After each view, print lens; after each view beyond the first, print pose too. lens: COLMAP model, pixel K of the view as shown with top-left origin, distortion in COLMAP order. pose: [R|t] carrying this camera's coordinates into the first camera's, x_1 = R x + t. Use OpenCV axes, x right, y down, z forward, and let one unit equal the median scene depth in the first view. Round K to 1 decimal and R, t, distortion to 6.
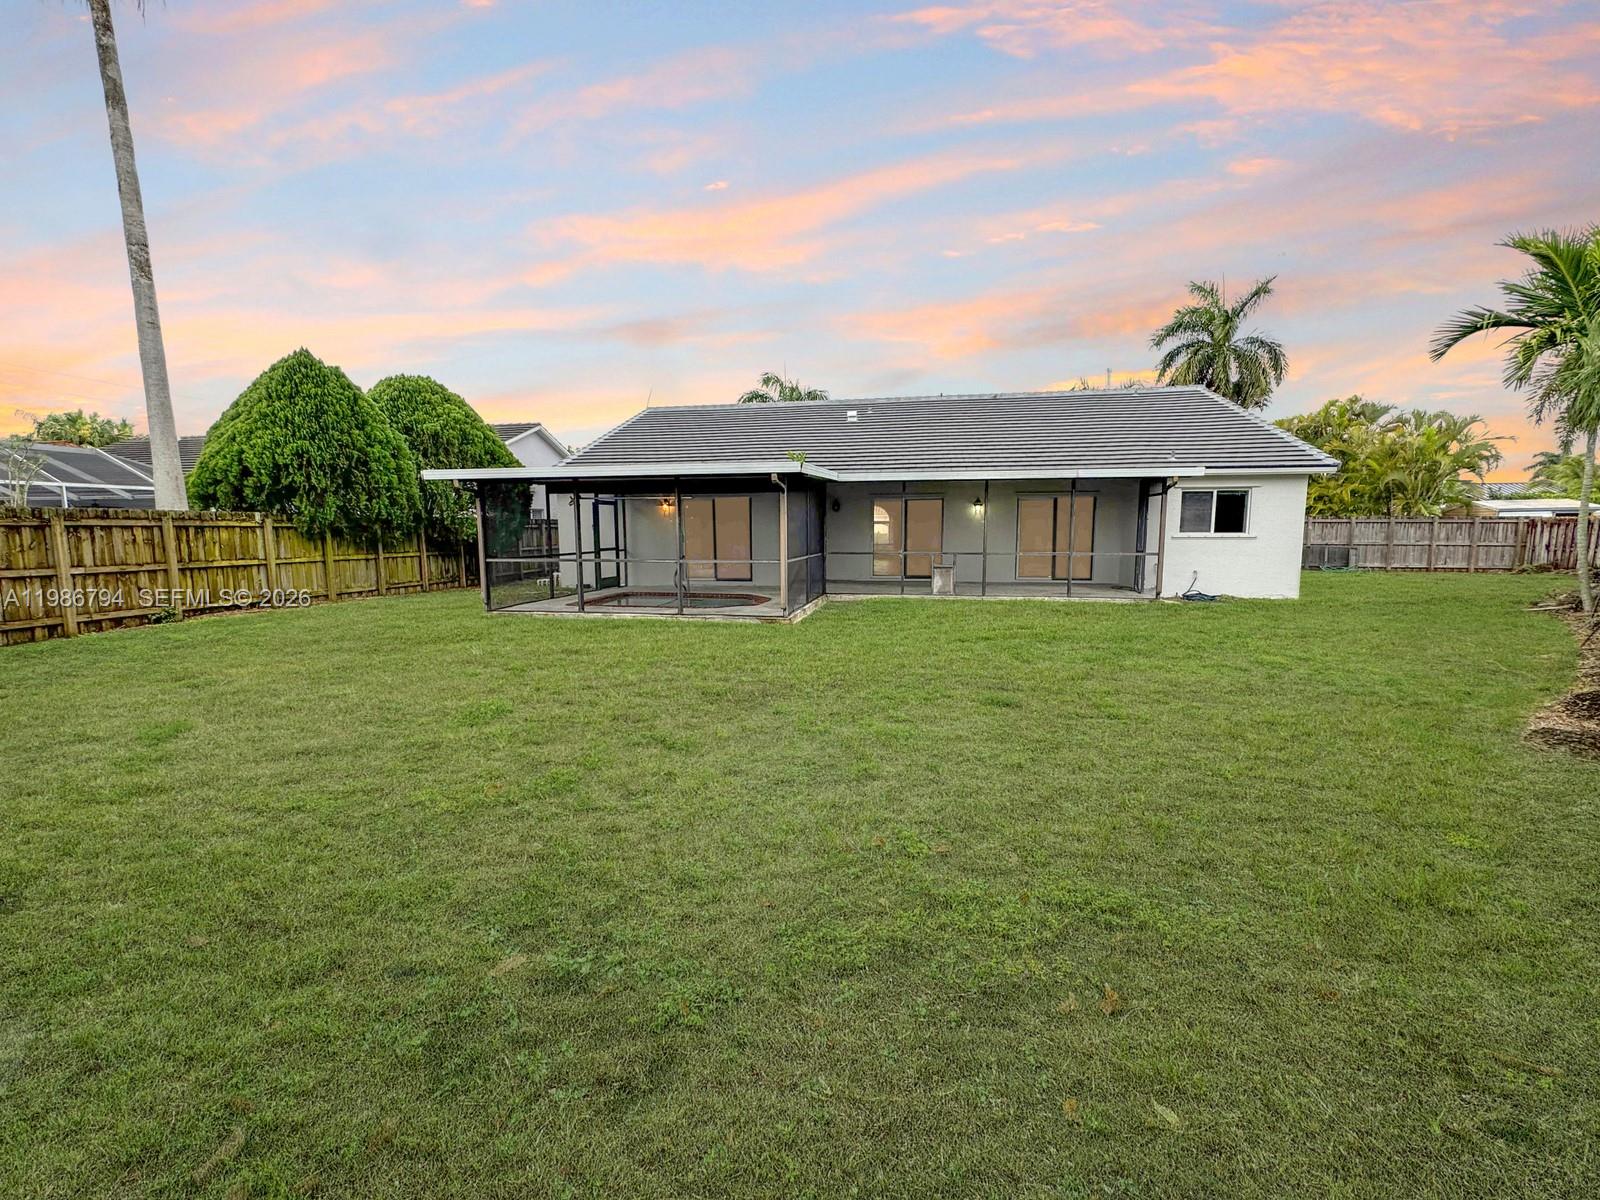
lens RADIAL K [[640.5, 0, 800.7], [0, 640.5, 597.1], [0, 0, 1]] dist [-0.002151, 0.000078]
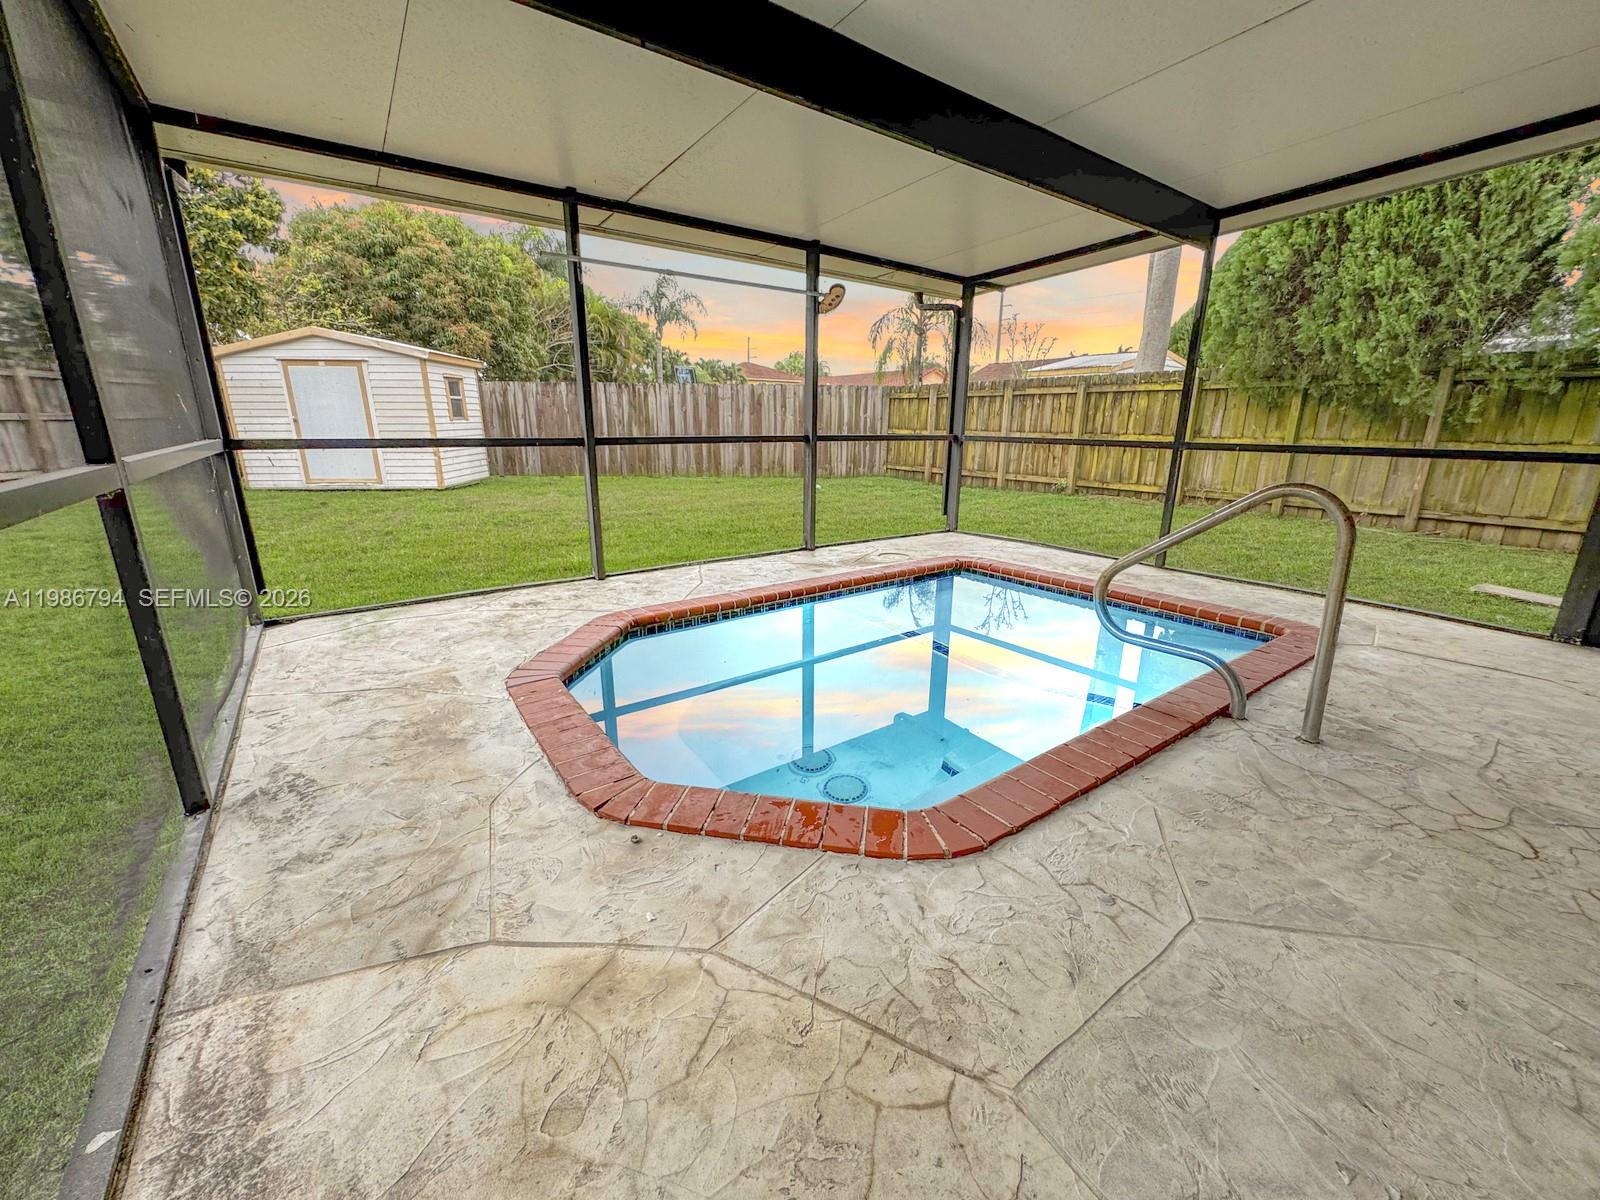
lens RADIAL K [[640.5, 0, 800.7], [0, 640.5, 597.1], [0, 0, 1]] dist [-0.002151, 0.000078]
pose [[-0.688134, 0.188488, -0.700674, 0.006735], [-0.083944, 0.938504, 0.334908, -0.082803], [0.720712, 0.289279, -0.629994, 1.046311]]
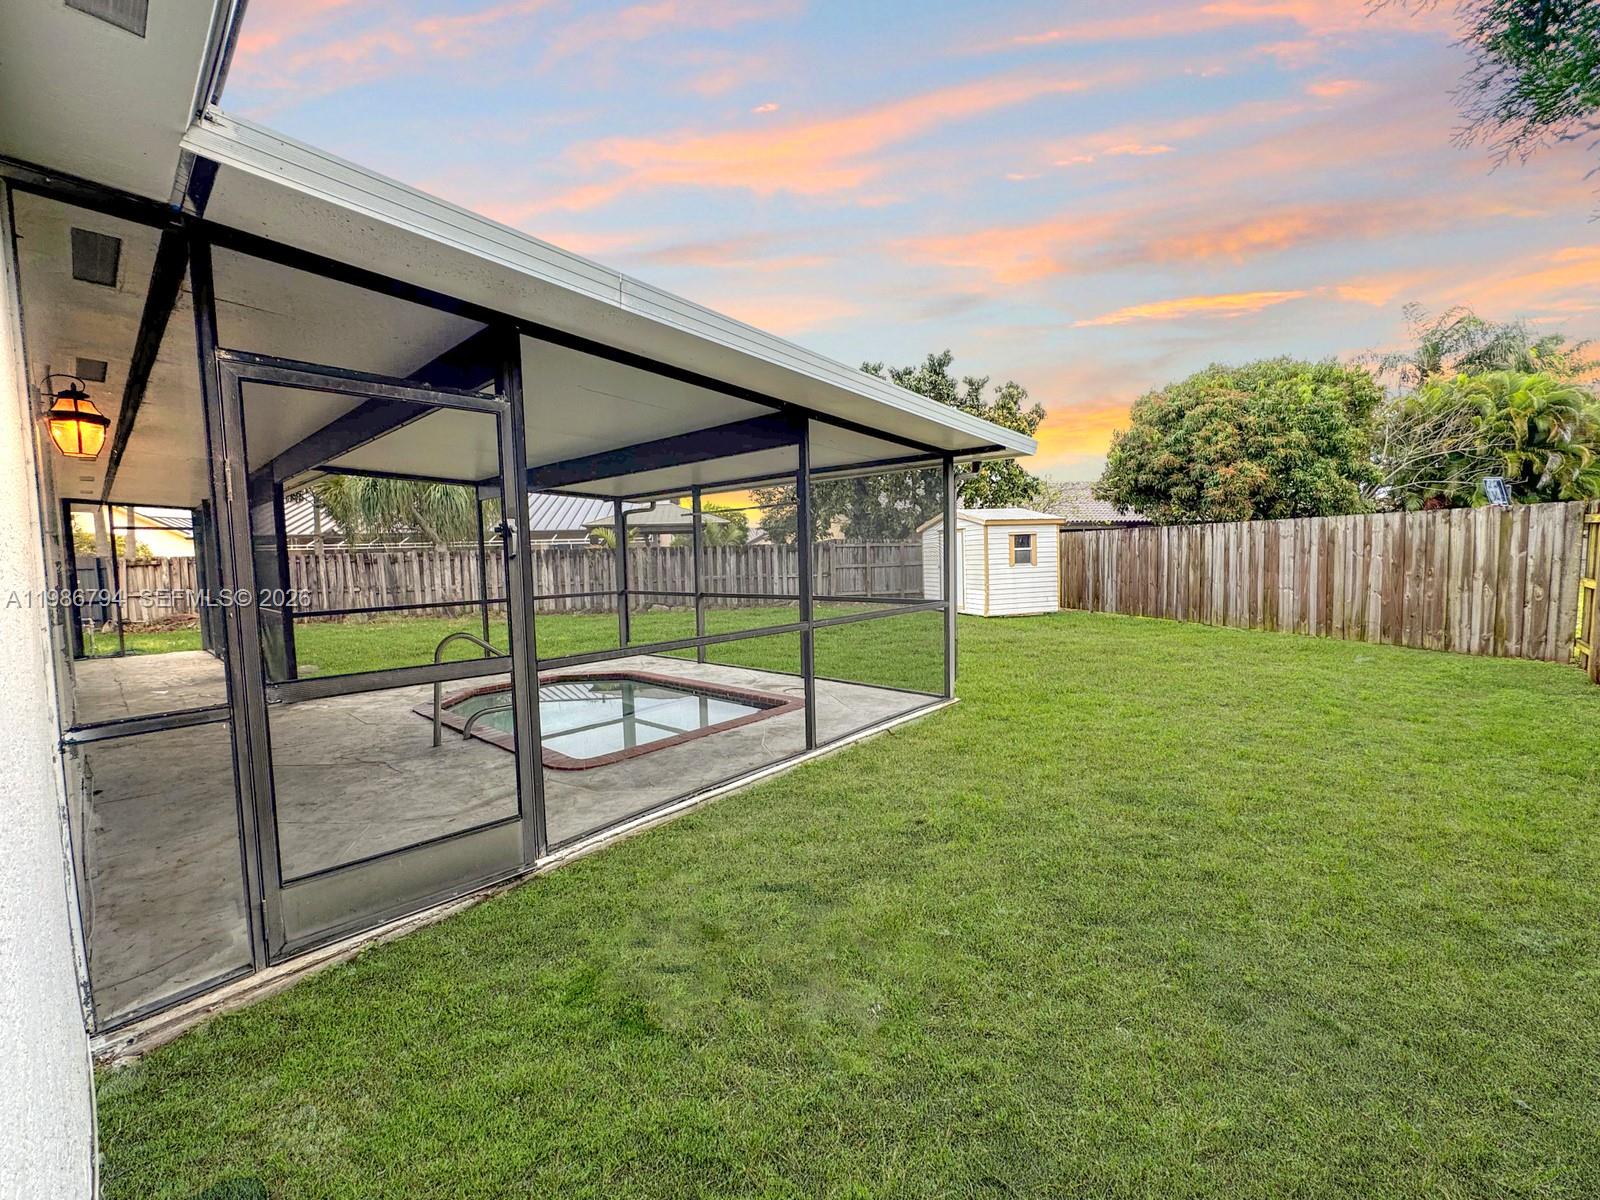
lens RADIAL K [[640.5, 0, 800.7], [0, 640.5, 597.1], [0, 0, 1]] dist [-0.002151, 0.000078]
pose [[-0.854890, -0.010112, 0.518711, -0.537102], [0.082194, 0.984543, 0.154656, -0.125734], [-0.512257, 0.174849, -0.840845, 1.226850]]
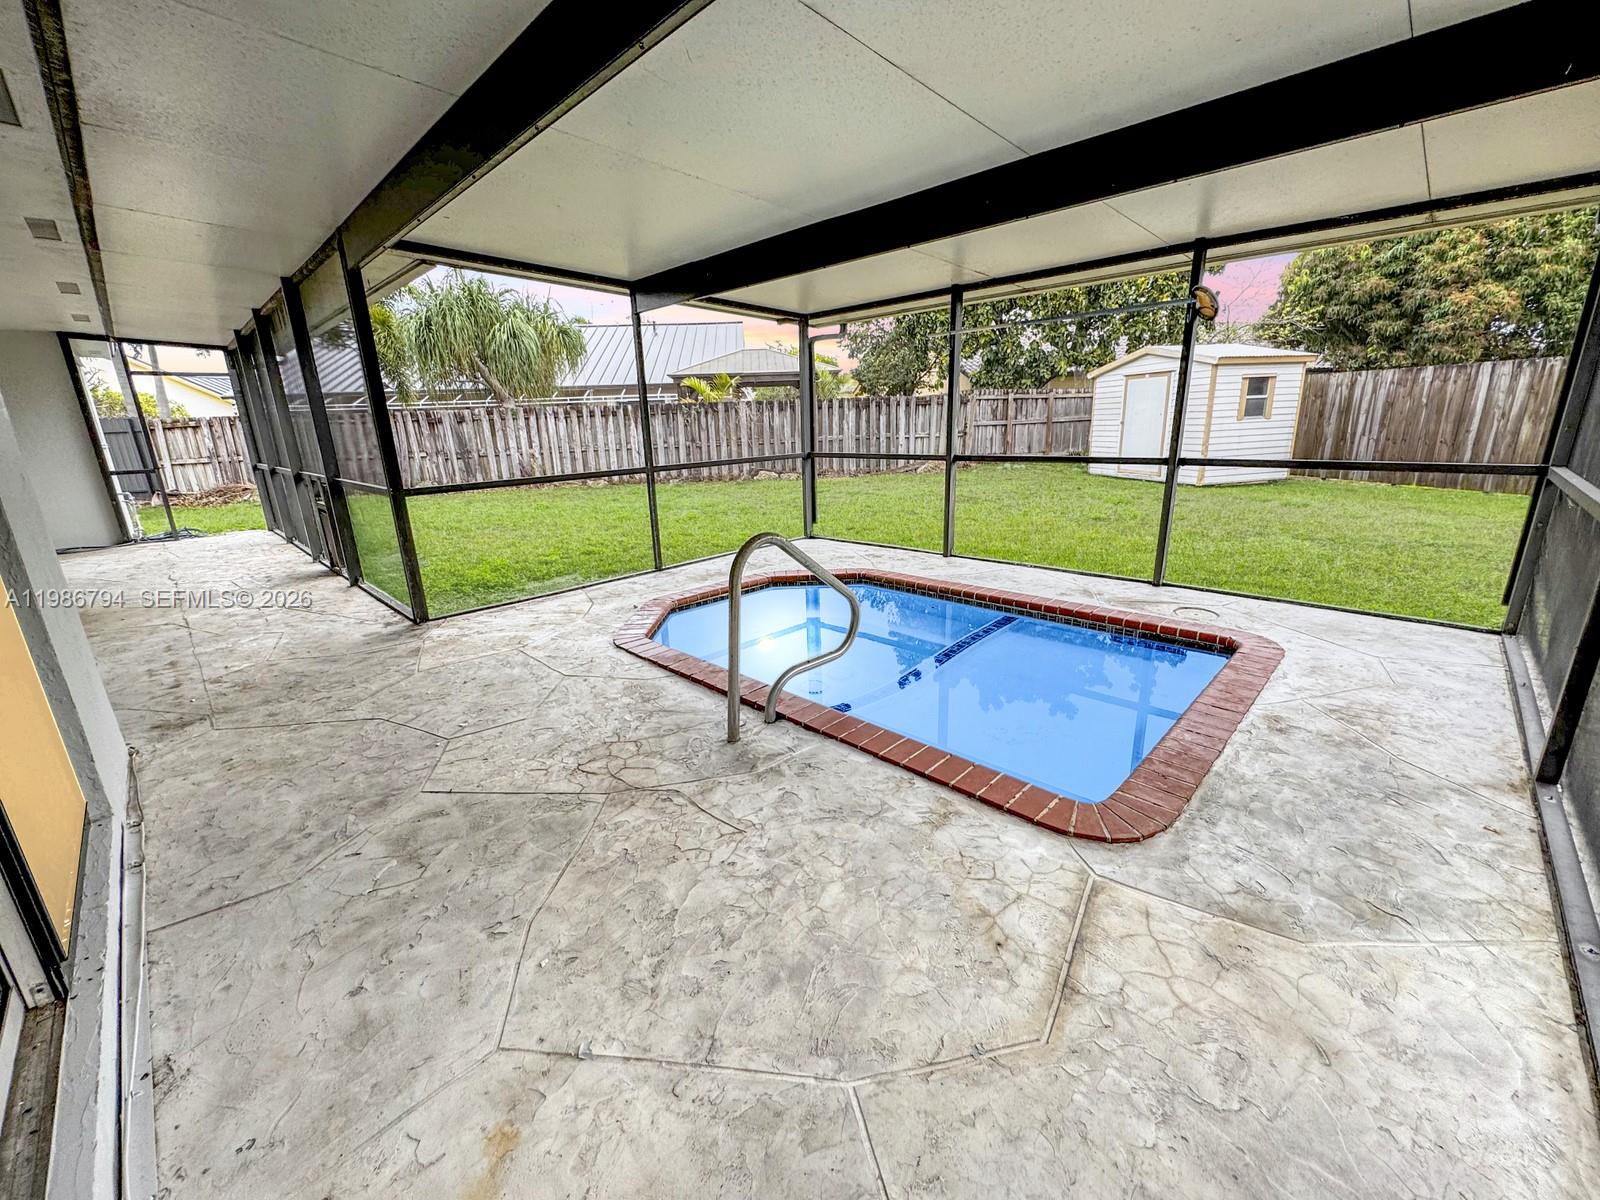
lens RADIAL K [[640.5, 0, 800.7], [0, 640.5, 597.1], [0, 0, 1]] dist [-0.002151, 0.000078]
pose [[-0.828072, -0.122735, 0.547021, -0.301816], [0.093582, 0.931790, 0.350729, -0.113504], [-0.552756, 0.341620, -0.760103, 1.169025]]
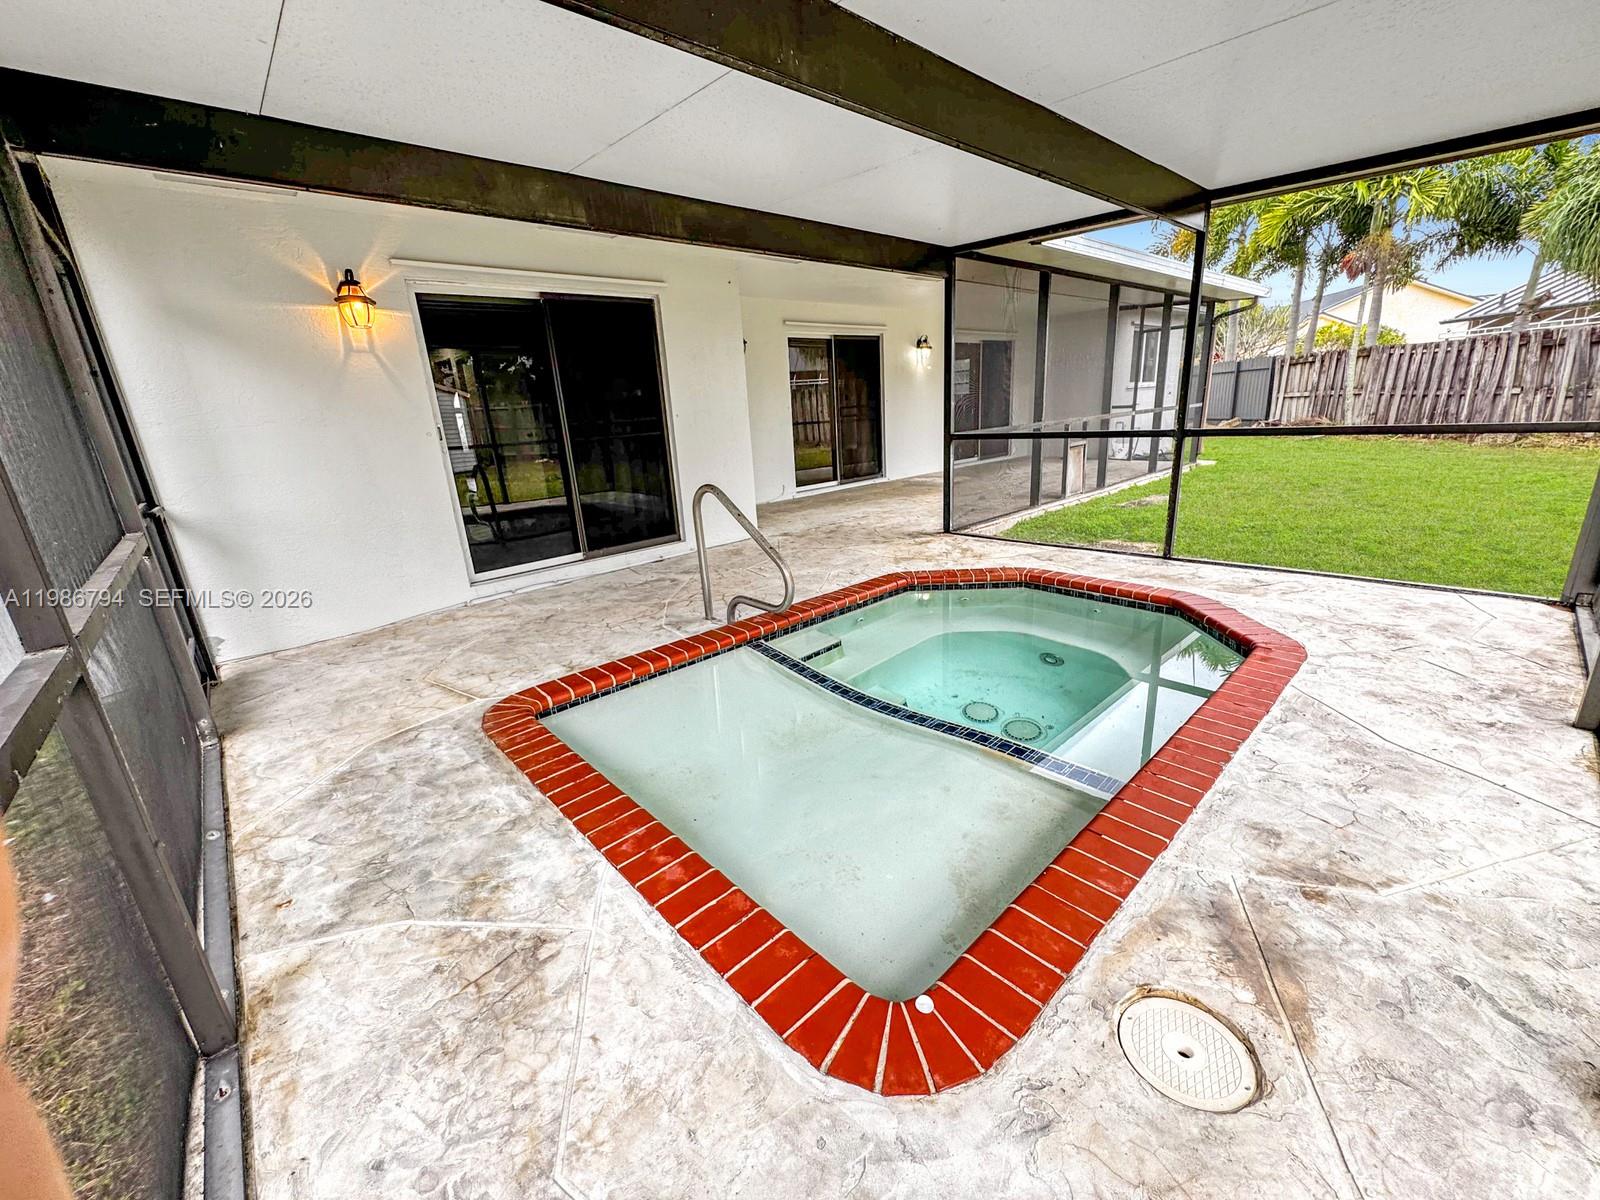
lens RADIAL K [[638.9, 0, 798.2], [0, 638.9, 601.4], [0, 0, 1]] dist [-0.006648, -0.000041]
pose [[0.608094, -0.263810, 0.748749, -0.374866], [0.145293, 0.964223, 0.221729, -0.073323], [-0.780456, -0.026044, 0.624668, 0.834743]]
